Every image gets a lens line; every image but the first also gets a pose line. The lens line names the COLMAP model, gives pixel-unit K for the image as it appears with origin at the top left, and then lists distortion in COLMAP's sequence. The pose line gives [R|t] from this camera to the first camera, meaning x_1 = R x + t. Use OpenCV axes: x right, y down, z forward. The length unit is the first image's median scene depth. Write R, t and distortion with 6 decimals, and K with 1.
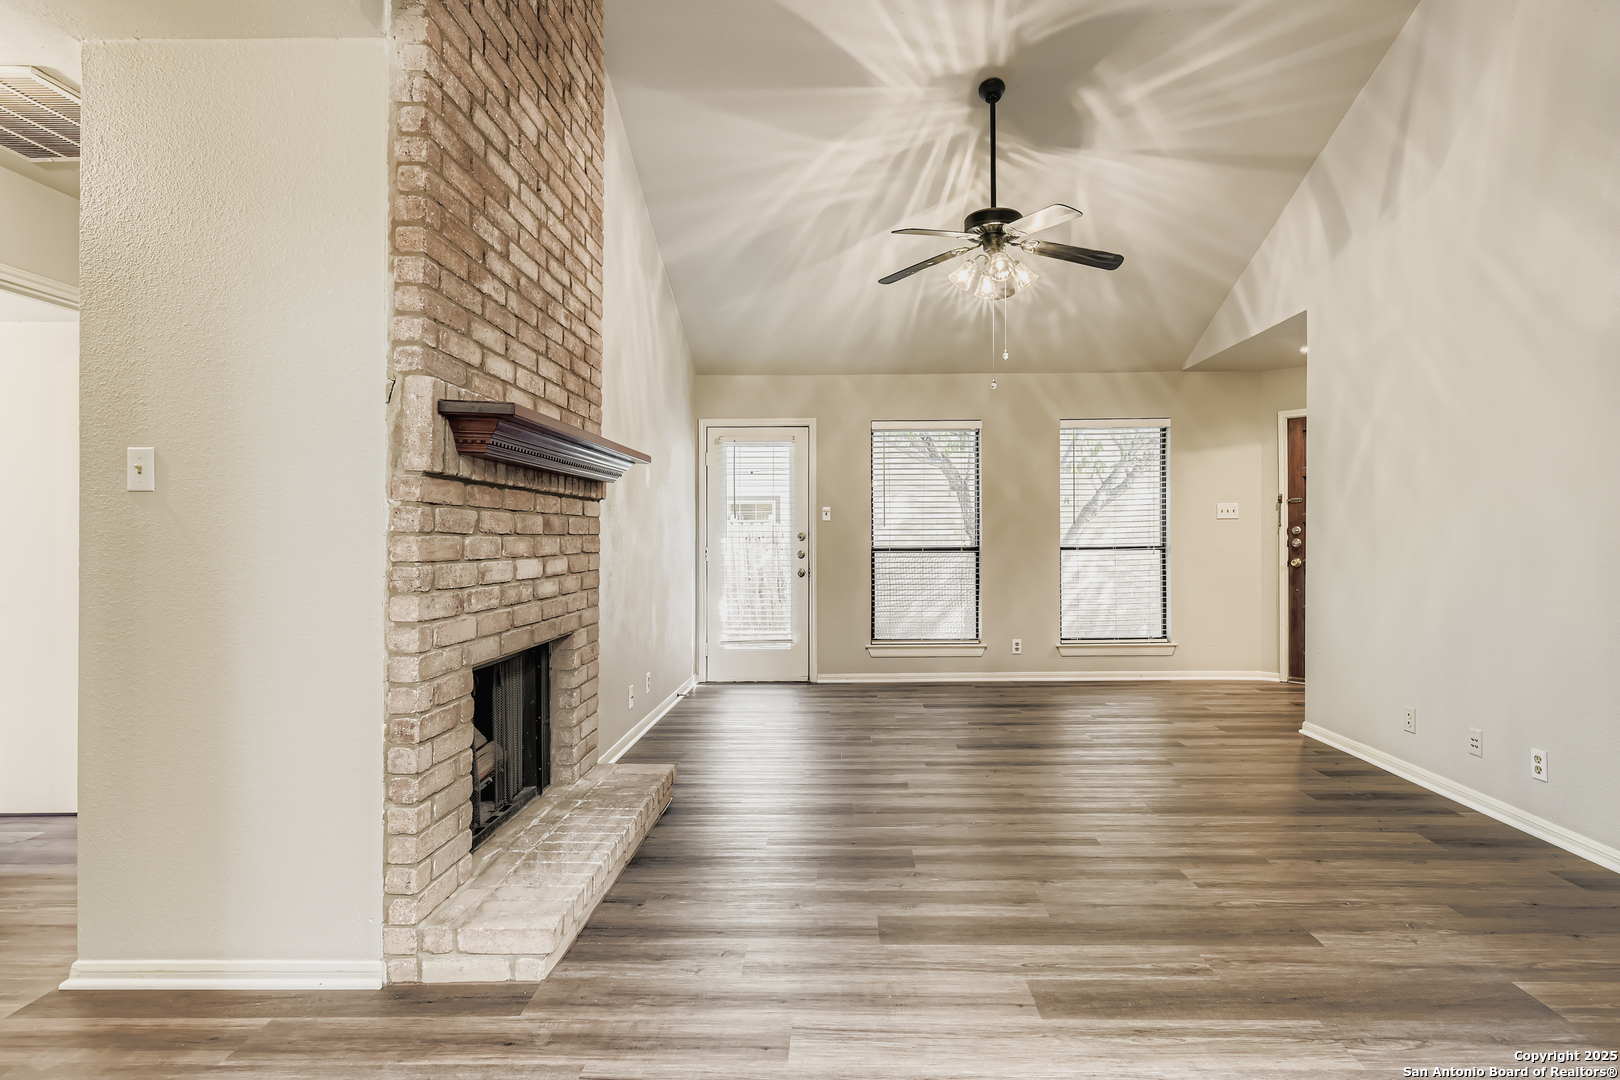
lens RADIAL K [[820.7, 0, 845.8], [0, 820.7, 535.8], [0, 0, 1]] dist [0.003207, 0.001115]
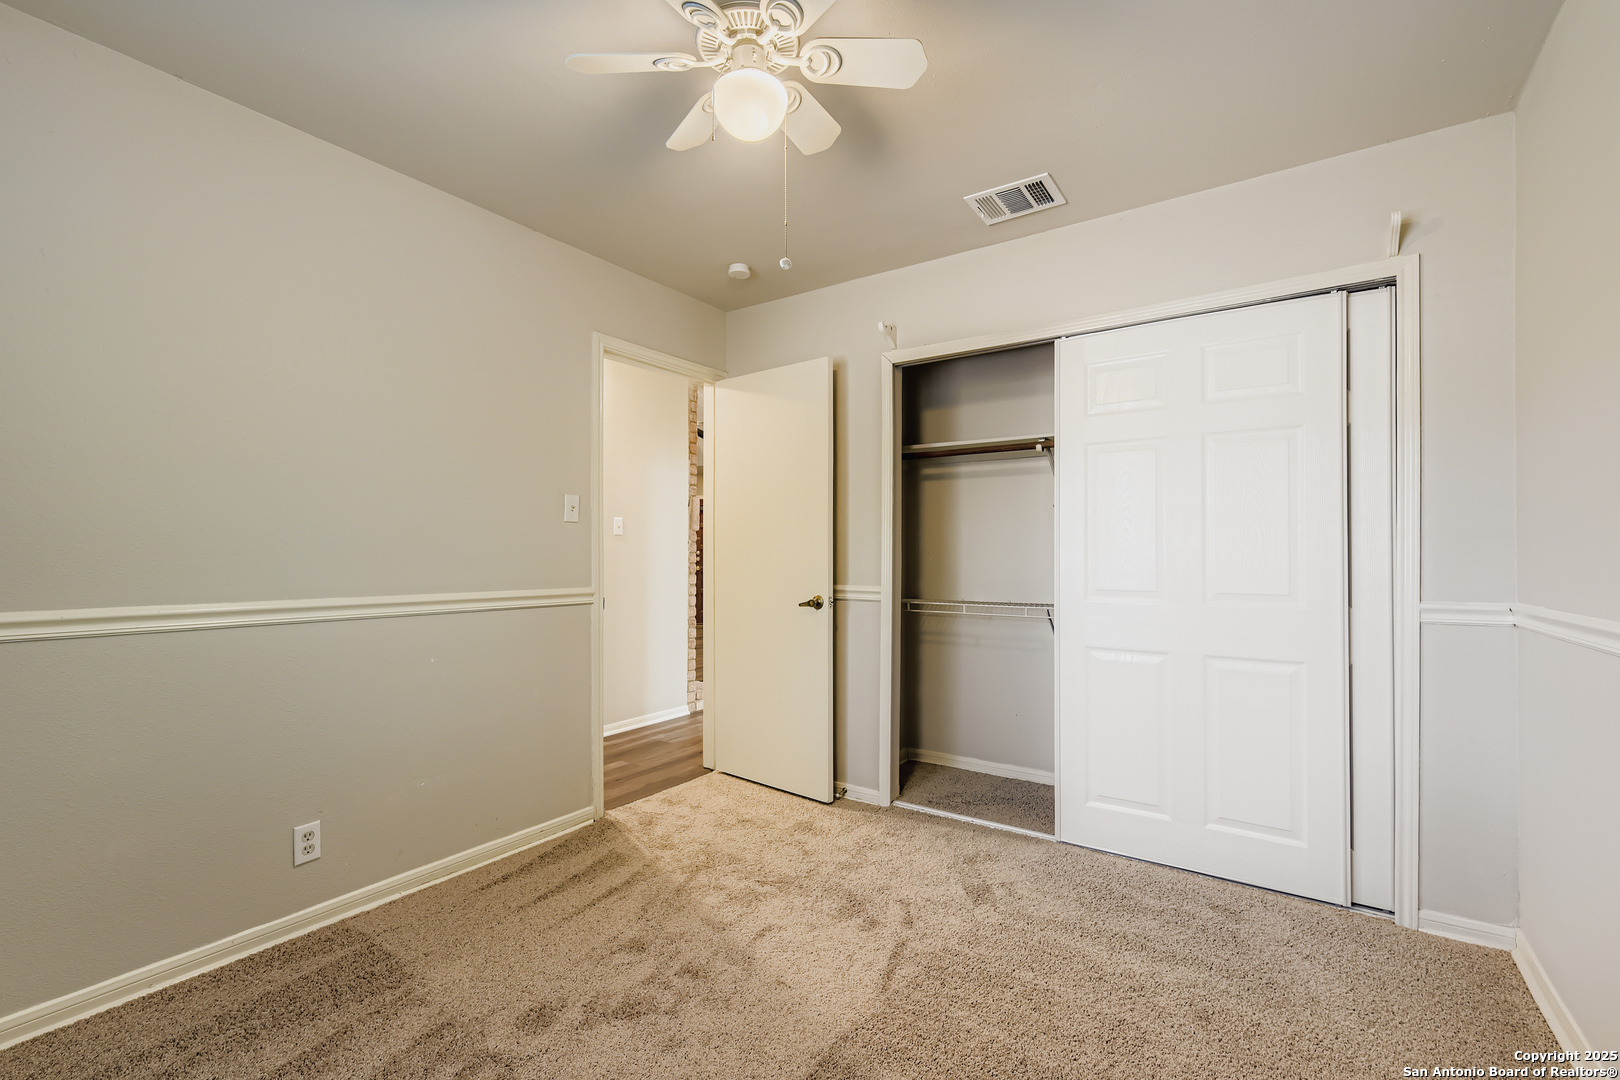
lens RADIAL K [[708.2, 0, 808.9], [0, 708.2, 547.8], [0, 0, 1]] dist [0.002392, 0.000515]
pose [[0.556580, 0.009754, 0.830737, -1.302860], [0.002478, 0.999907, -0.013400, 0.008290], [-0.830791, 0.009517, 0.556504, -0.383489]]
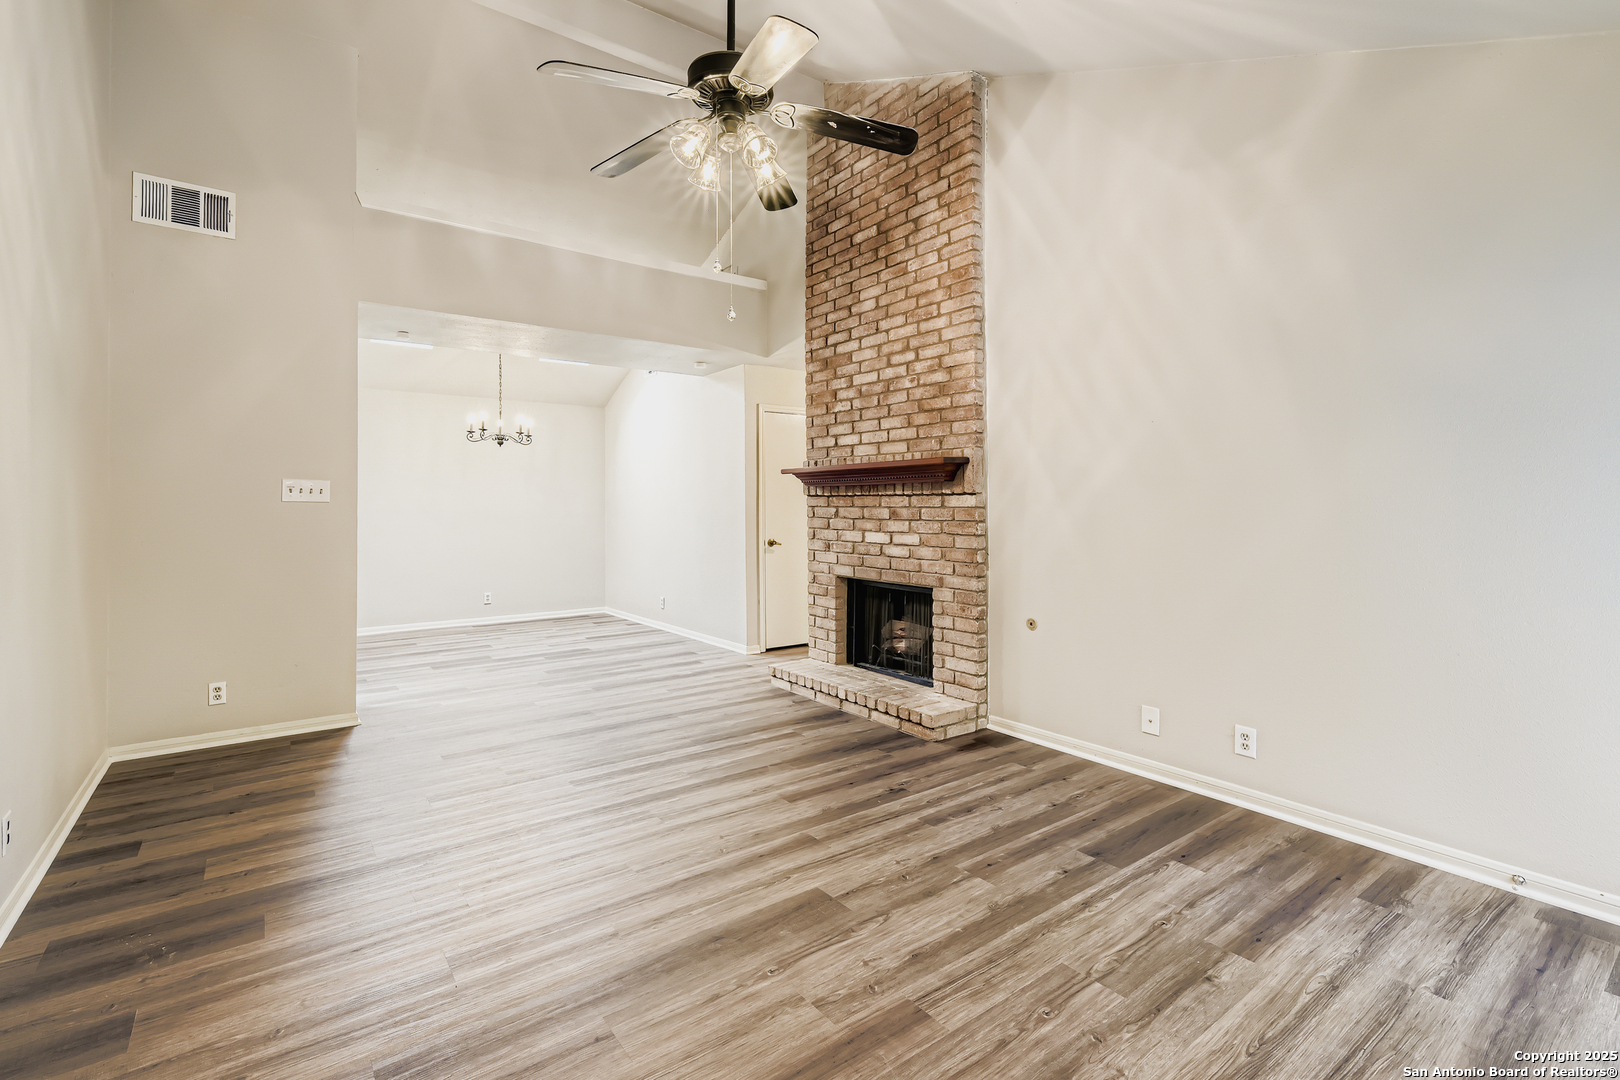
lens RADIAL K [[749.7, 0, 826.6], [0, 749.7, 501.9], [0, 0, 1]] dist [0.002049, -0.001304]
pose [[-0.787629, -0.000859, -0.616150, 0.613962], [0.002089, 0.999990, -0.004064, -0.027791], [0.616147, -0.004488, -0.787619, 1.867231]]
